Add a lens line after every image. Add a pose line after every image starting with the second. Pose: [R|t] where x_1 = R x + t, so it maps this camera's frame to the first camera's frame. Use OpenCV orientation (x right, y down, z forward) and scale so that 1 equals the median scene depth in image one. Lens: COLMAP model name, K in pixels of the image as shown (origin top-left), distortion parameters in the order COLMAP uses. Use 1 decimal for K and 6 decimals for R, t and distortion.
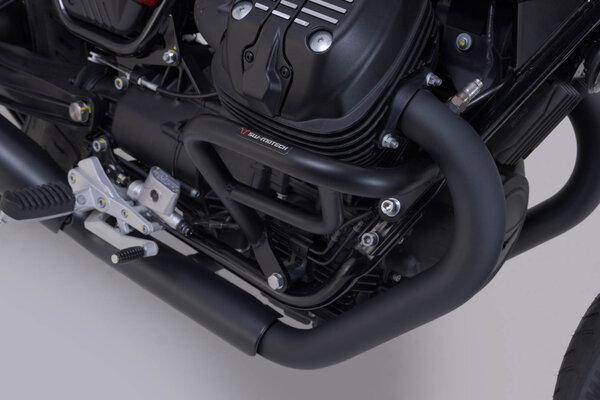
lens RADIAL K [[837.8, 0, 300.0], [0, 837.8, 200.0], [0, 0, 1]] dist [-0.013454, -0.000196]
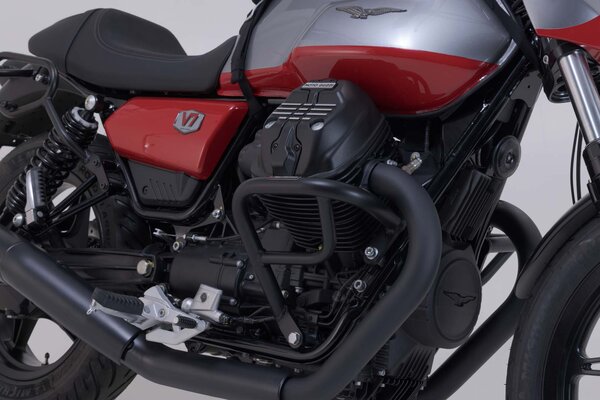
lens RADIAL K [[1135.2, 0, 300.0], [0, 1135.2, 200.0], [0, 0, 1]] dist [0.020399, -0.208685]
pose [[0.999206, -0.027275, -0.029052, 0.036534], [0.008397, 0.856797, -0.515585, 0.792813], [0.038954, 0.514932, 0.856346, -0.621354]]
